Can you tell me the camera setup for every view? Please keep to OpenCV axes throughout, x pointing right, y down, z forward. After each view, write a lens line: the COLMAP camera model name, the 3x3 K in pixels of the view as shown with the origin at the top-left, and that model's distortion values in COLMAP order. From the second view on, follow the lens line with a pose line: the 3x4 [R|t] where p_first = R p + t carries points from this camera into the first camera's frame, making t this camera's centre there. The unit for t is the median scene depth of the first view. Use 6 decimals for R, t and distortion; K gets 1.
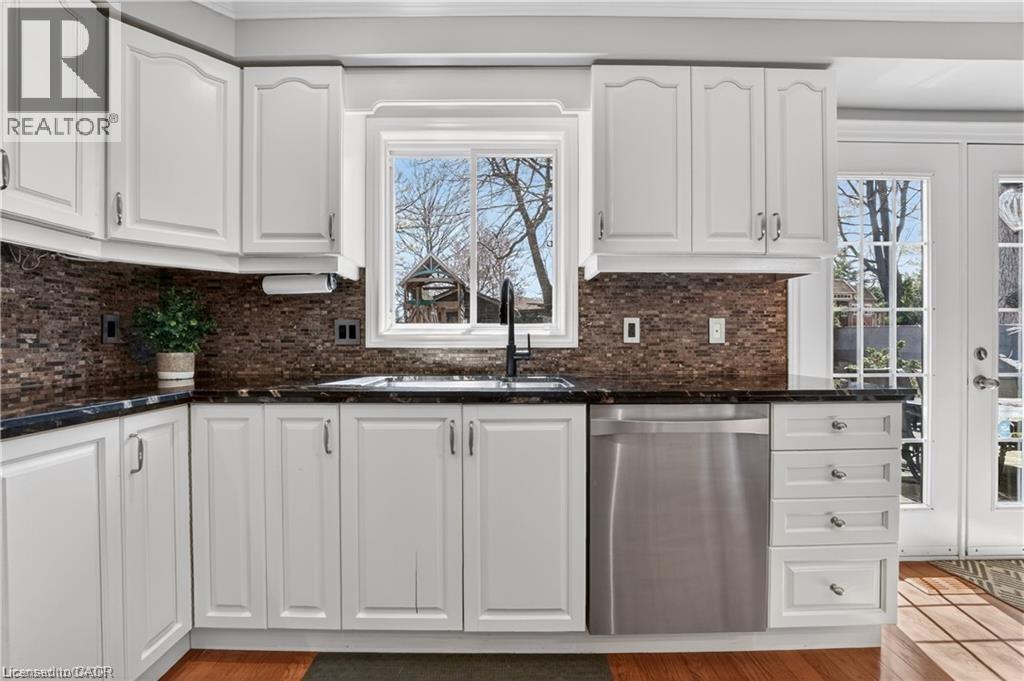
lens RADIAL K [[425.1, 0, 507.6], [0, 425.1, 342.8], [0, 0, 1]] dist [-0.022689, 0.000323]
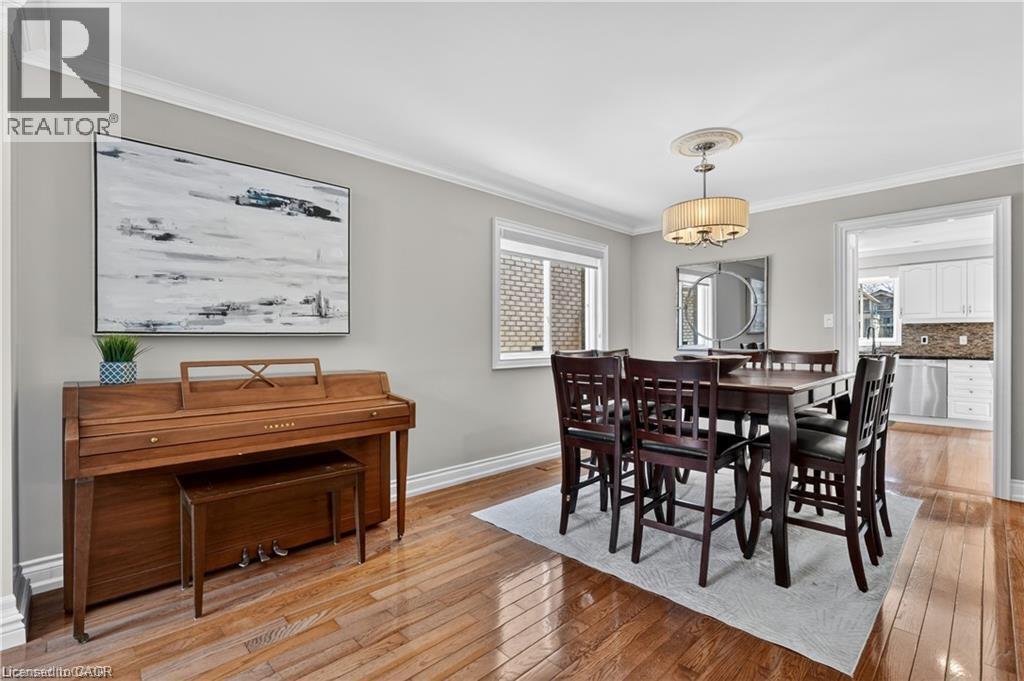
lens RADIAL K [[469.0, 0, 514.9], [0, 469.0, 341.5], [0, 0, 1]] dist [-0.001873, -0.000288]
pose [[0.689310, -0.001160, -0.724466, 0.745070], [-0.004211, 0.999975, -0.005608, 0.011757], [0.724455, 0.006916, 0.689288, -3.663280]]
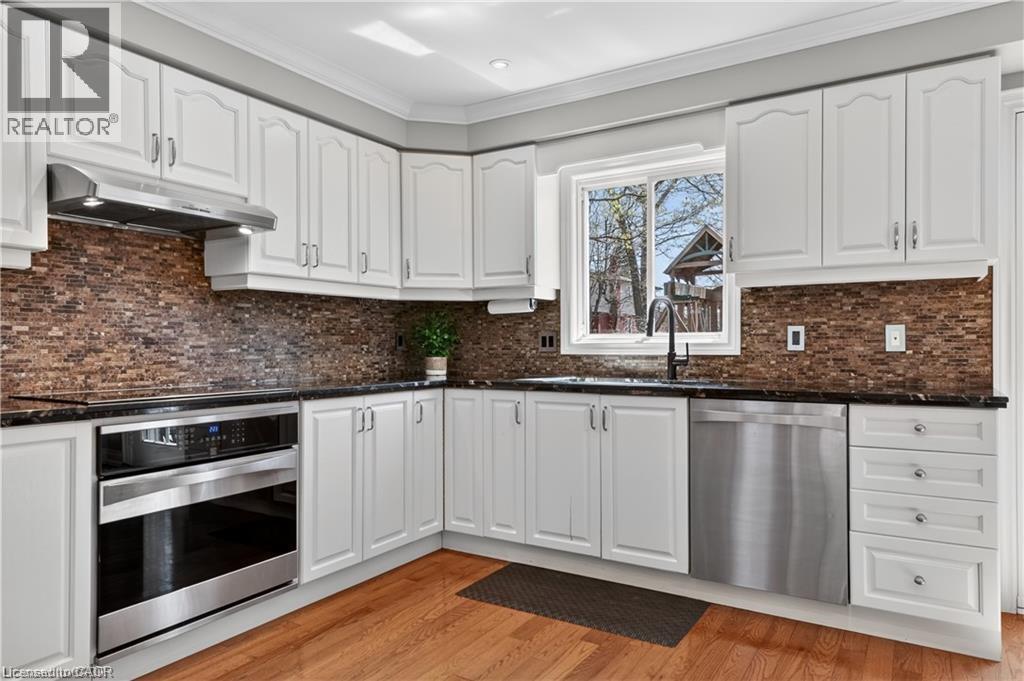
lens RADIAL K [[689.2, 0, 511.2], [0, 689.2, 341.5], [0, 0, 1]] dist [0.034640, 0.000285]
pose [[0.851485, -0.005331, -0.524351, 0.615700], [0.000874, 0.999961, -0.008747, -0.008454], [0.524378, 0.006990, 0.851457, -0.809315]]
